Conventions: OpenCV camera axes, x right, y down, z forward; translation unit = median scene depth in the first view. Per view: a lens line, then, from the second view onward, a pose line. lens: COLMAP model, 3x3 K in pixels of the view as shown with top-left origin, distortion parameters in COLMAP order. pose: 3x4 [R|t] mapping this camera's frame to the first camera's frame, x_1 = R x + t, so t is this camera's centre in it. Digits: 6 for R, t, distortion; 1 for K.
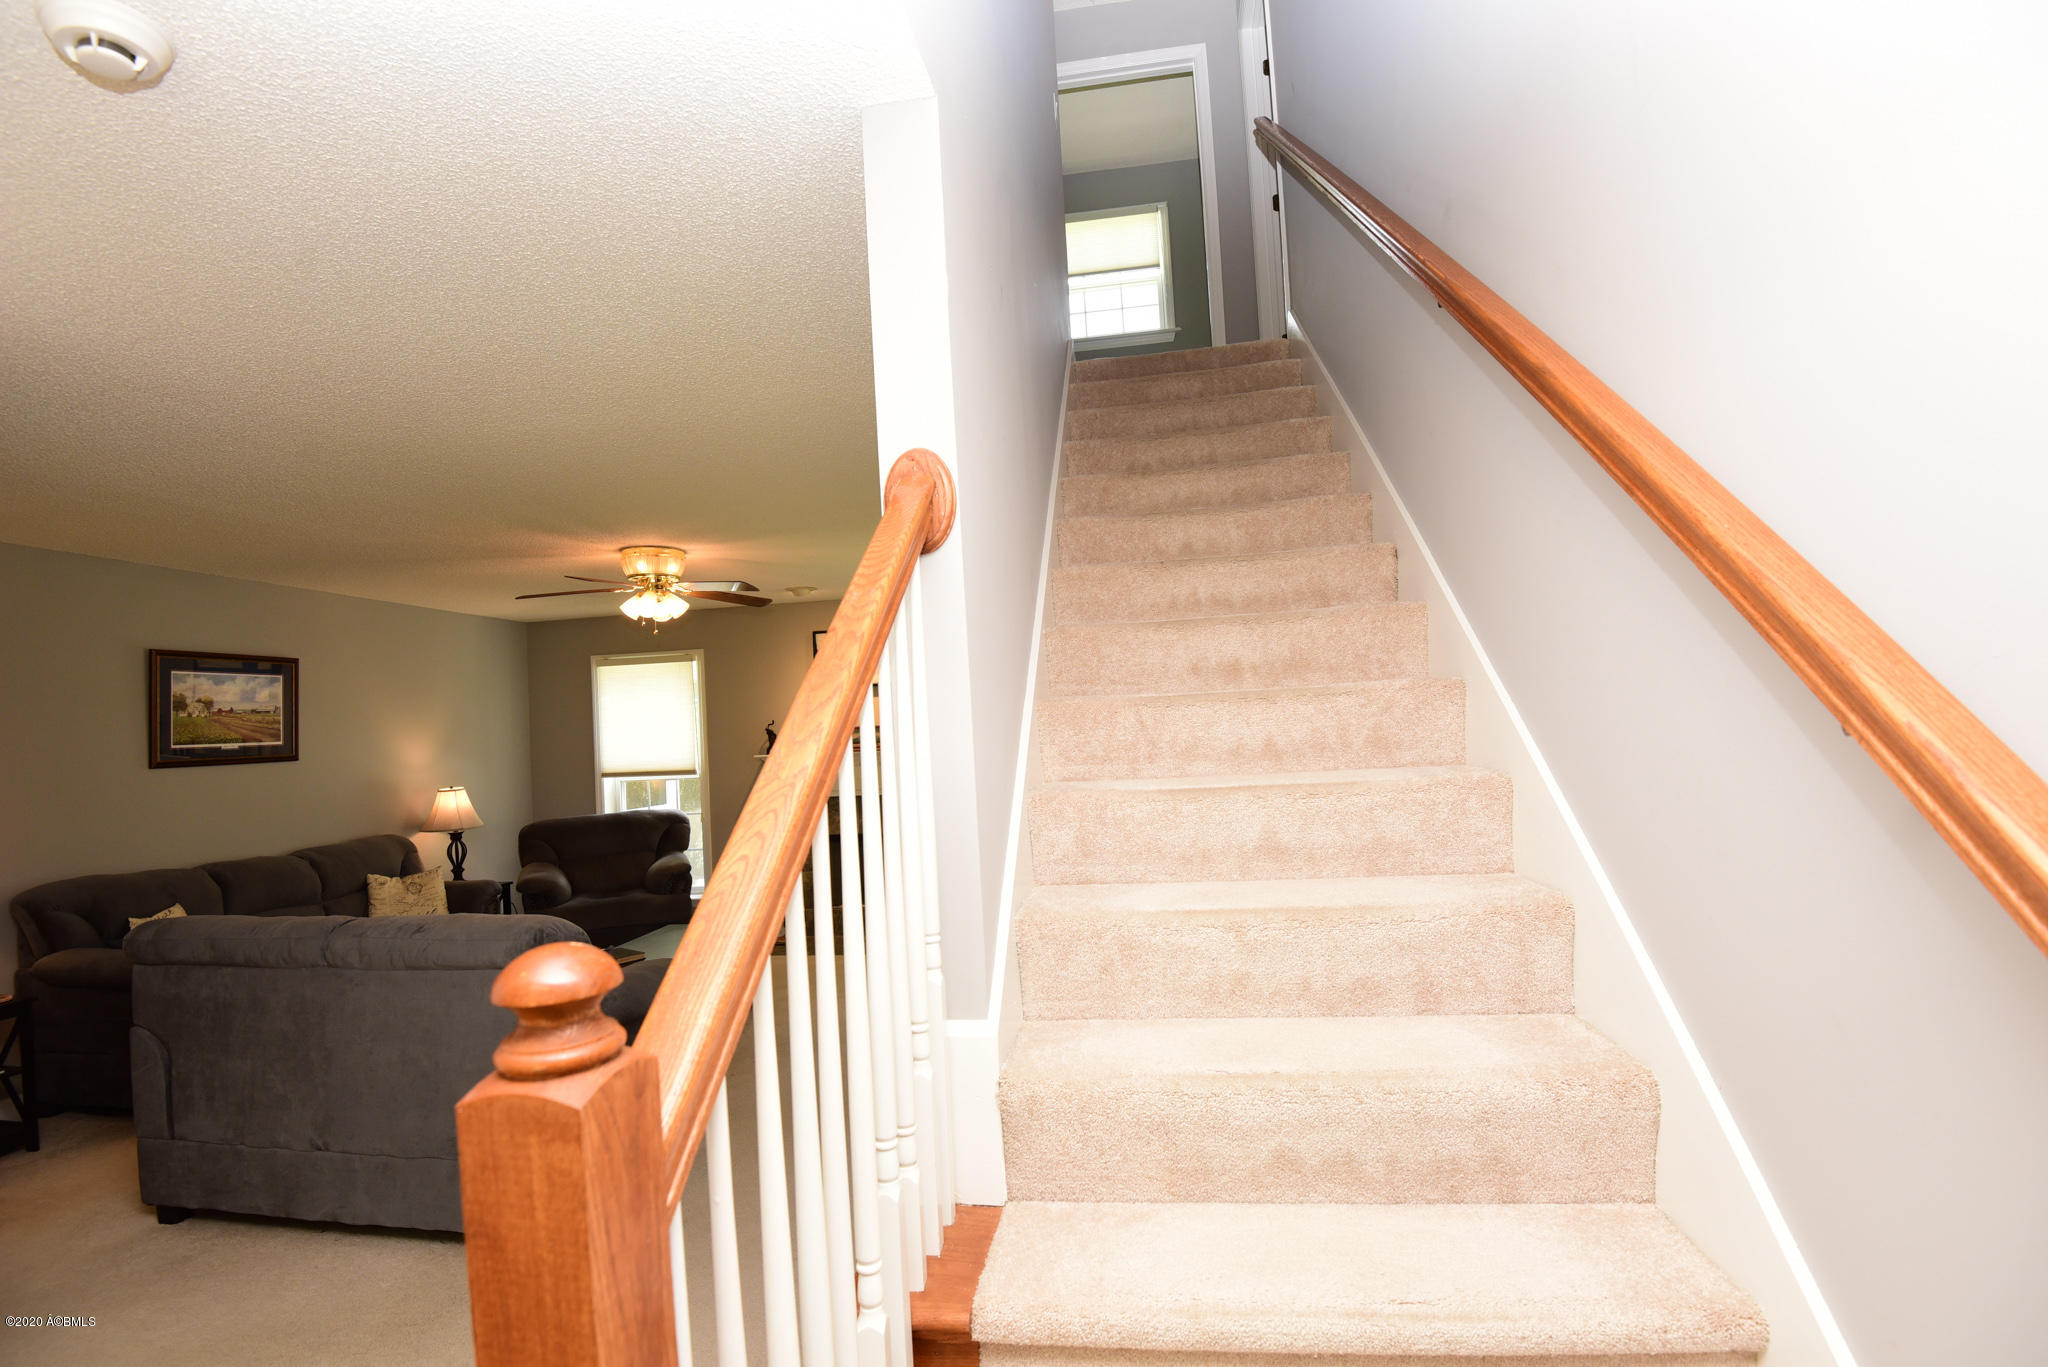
lens RADIAL K [[957.4, 0, 1024.2], [0, 957.4, 687.9], [0, 0, 1]] dist [-0.000443, -0.000235]
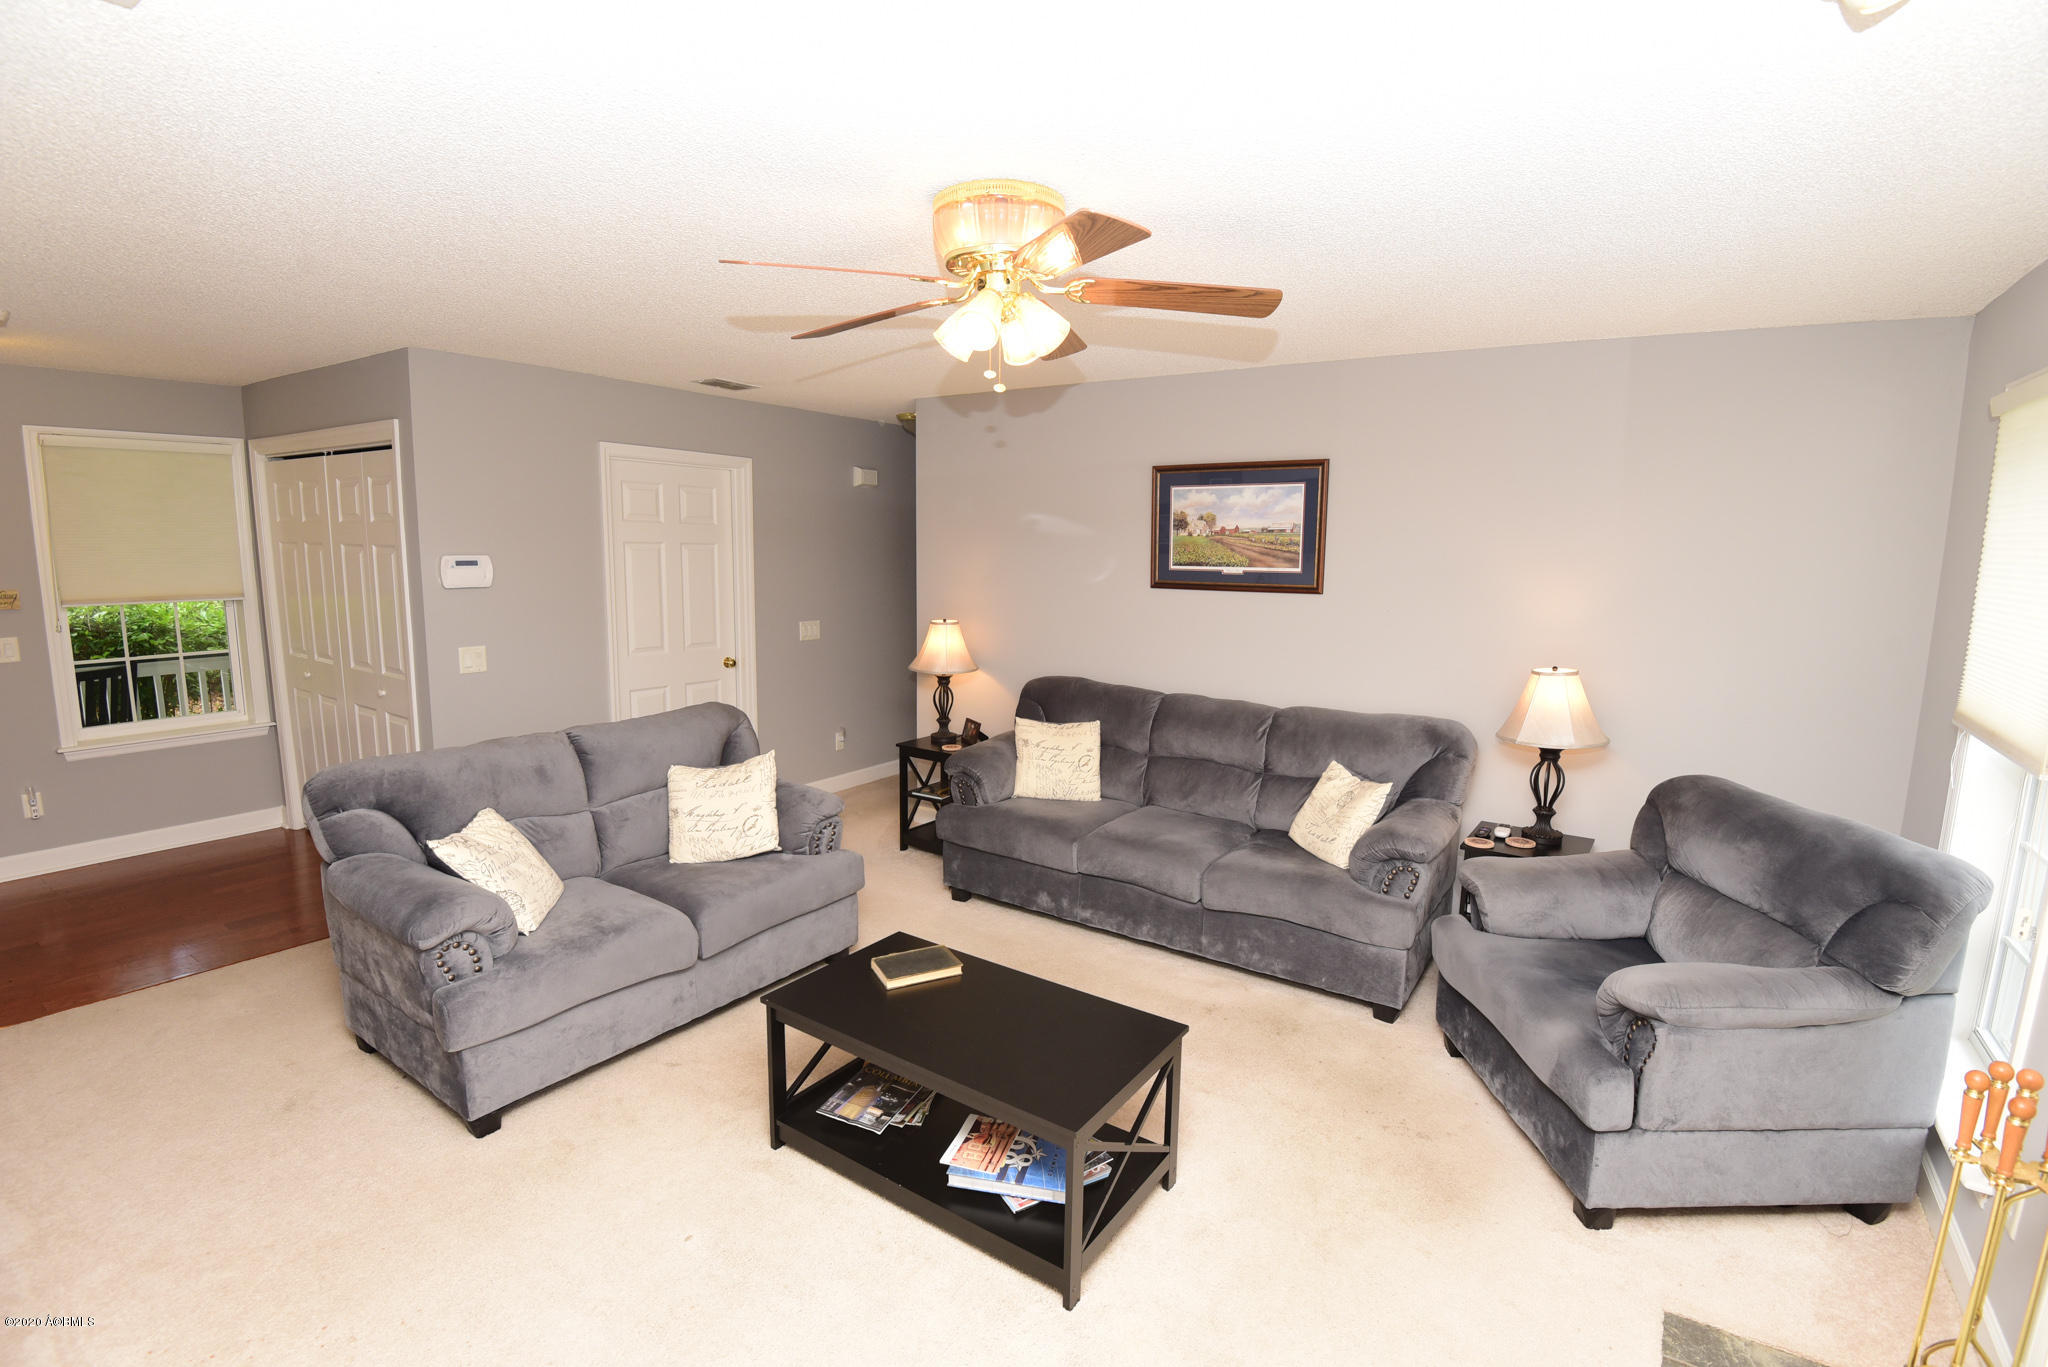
lens RADIAL K [[957.4, 0, 1020.6], [0, 957.4, 689.2], [0, 0, 1]] dist [-0.000443, -0.000235]
pose [[-0.444383, 0.184211, -0.876693, 0.047911], [0.045106, 0.981989, 0.183472, -0.001877], [0.894701, 0.041988, -0.444688, 1.232981]]
